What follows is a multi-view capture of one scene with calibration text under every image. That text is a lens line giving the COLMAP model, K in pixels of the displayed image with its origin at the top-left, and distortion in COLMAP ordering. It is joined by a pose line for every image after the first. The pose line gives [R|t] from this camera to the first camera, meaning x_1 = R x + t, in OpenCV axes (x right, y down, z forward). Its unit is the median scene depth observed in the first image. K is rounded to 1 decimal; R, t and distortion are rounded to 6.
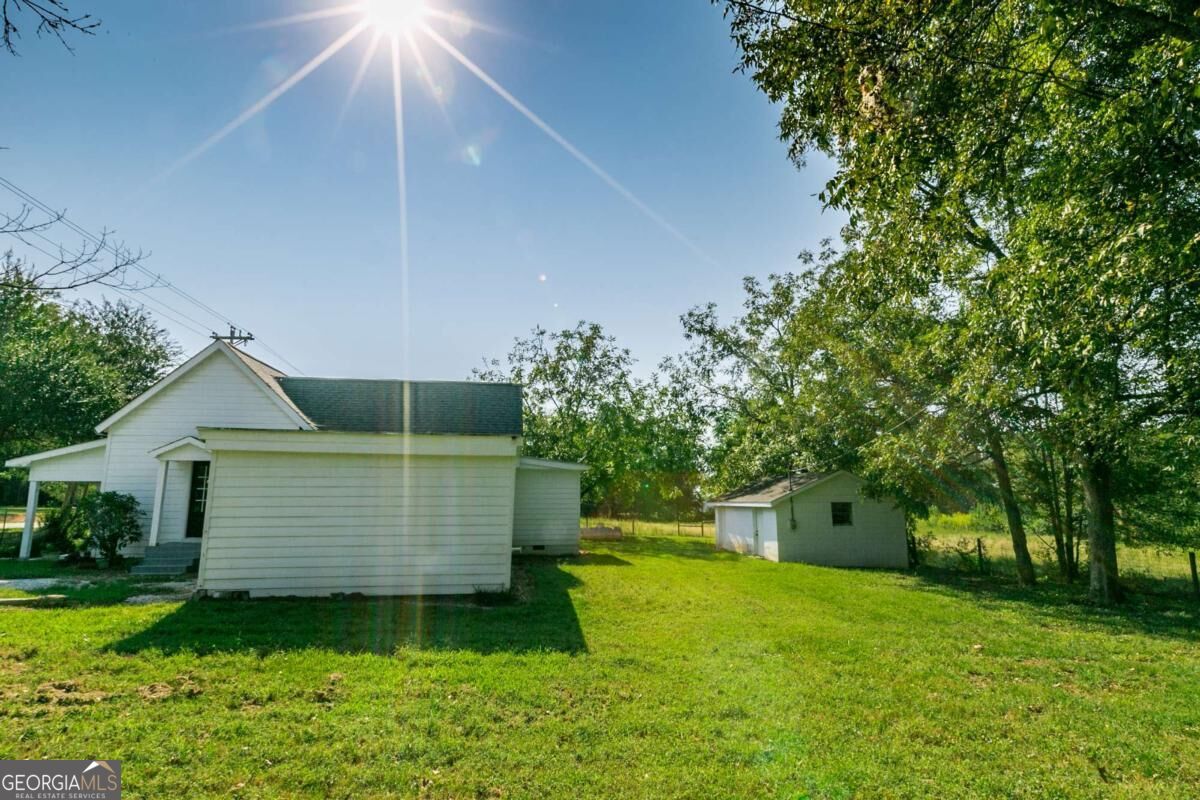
lens RADIAL K [[632.3, 0, 600.0], [0, 632.3, 400.0], [0, 0, 1]] dist [0.000159, 0.000044]
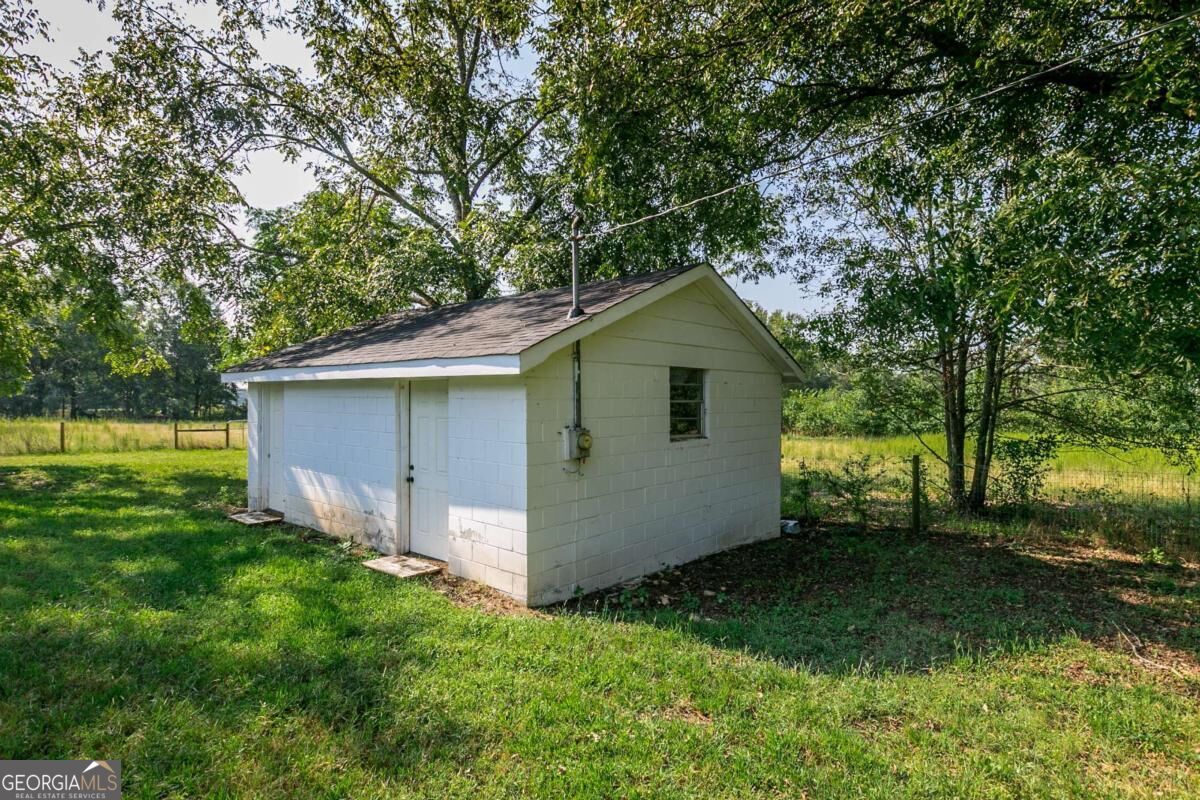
lens RADIAL K [[632.3, 0, 600.0], [0, 632.3, 400.0], [0, 0, 1]] dist [0.000159, 0.000044]
pose [[0.782177, 0.003038, 0.623049, 0.146660], [-0.104657, 0.986420, 0.126578, 0.141969], [-0.614203, -0.164212, 0.771873, 0.773754]]
